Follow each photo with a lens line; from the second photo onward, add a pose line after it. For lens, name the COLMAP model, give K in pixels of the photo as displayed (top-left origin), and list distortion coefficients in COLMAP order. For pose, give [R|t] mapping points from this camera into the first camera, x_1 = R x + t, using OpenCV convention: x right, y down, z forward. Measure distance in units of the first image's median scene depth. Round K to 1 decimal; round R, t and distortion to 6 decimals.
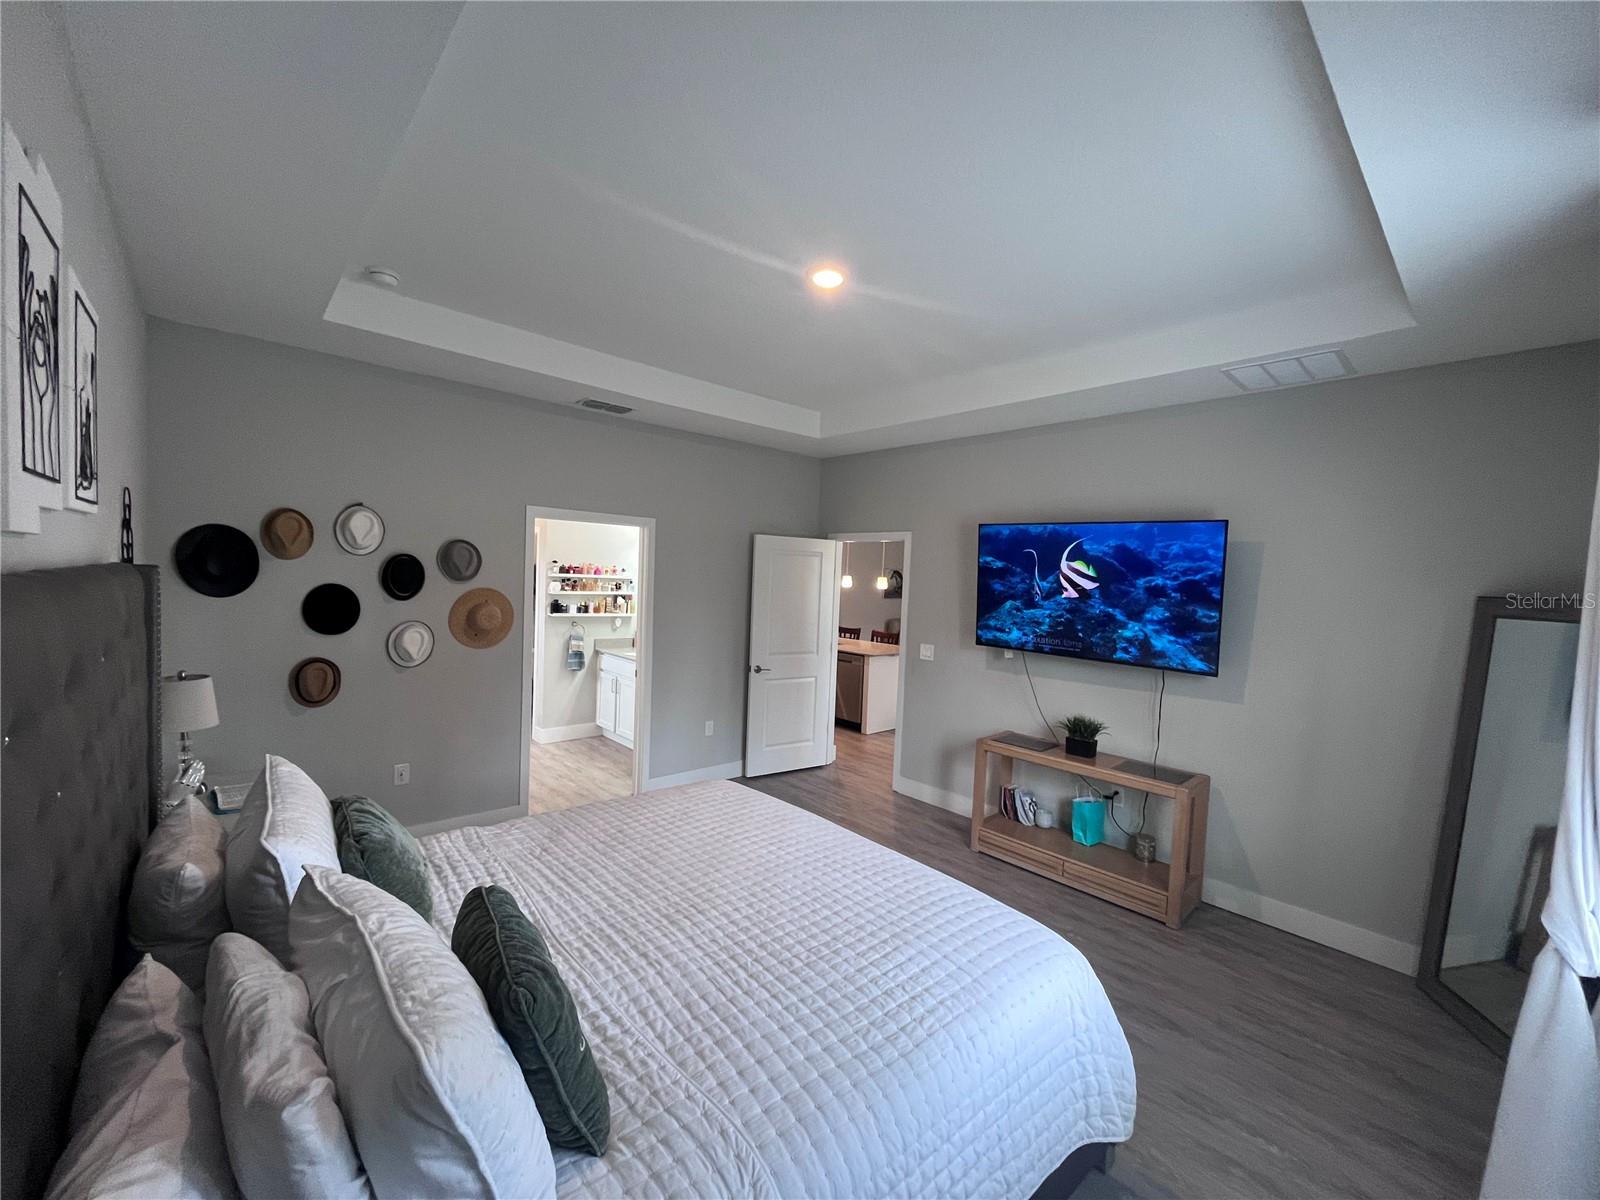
lens RADIAL K [[649.0, 0, 795.1], [0, 649.0, 604.0], [0, 0, 1]] dist [-0.001708, -0.000648]
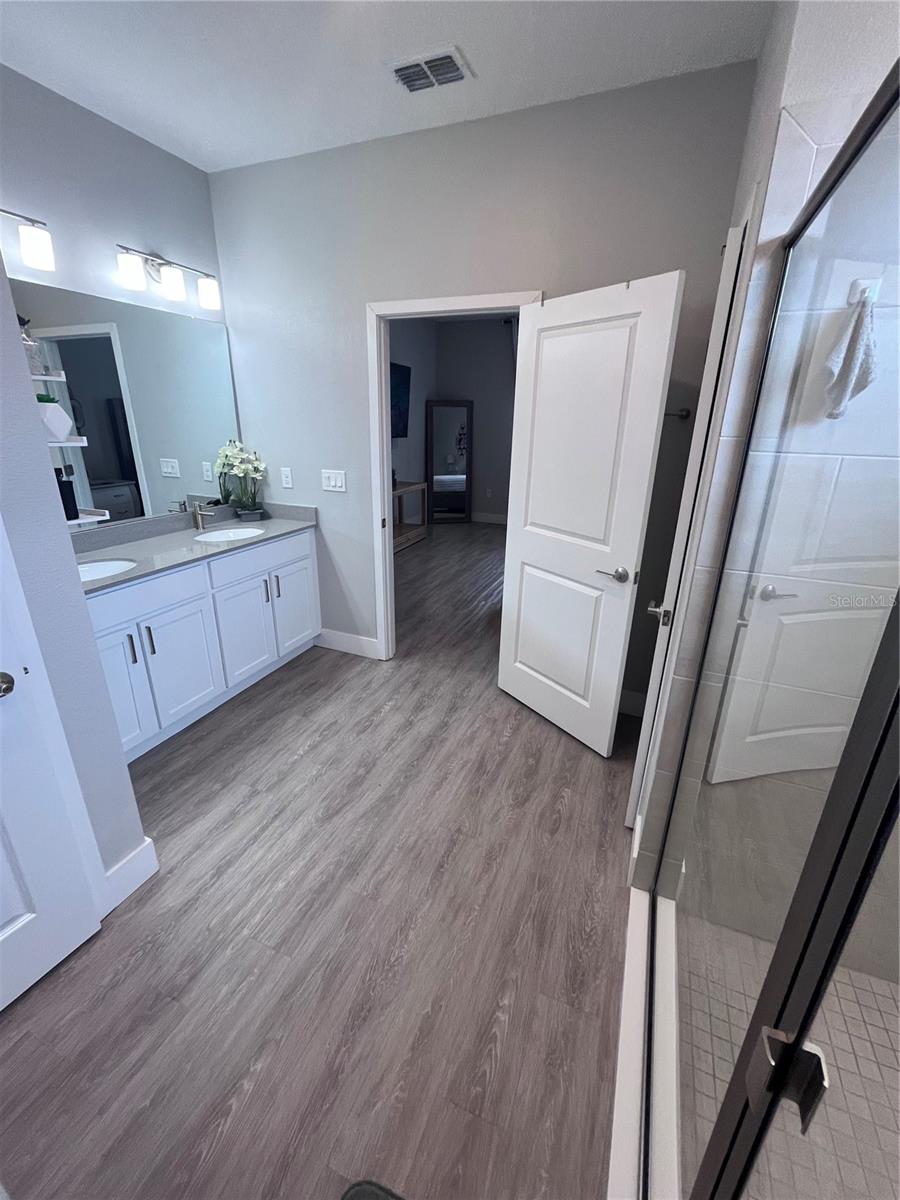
lens RADIAL K [[486.8, 0, 450.0], [0, 486.8, 600.0], [0, 0, 1]] dist [-0.001708, -0.000648]
pose [[-0.431318, -0.361584, 0.826572, -0.762681], [0.011411, 0.913915, 0.405746, -0.047118], [-0.902128, 0.184438, -0.390062, 1.104870]]
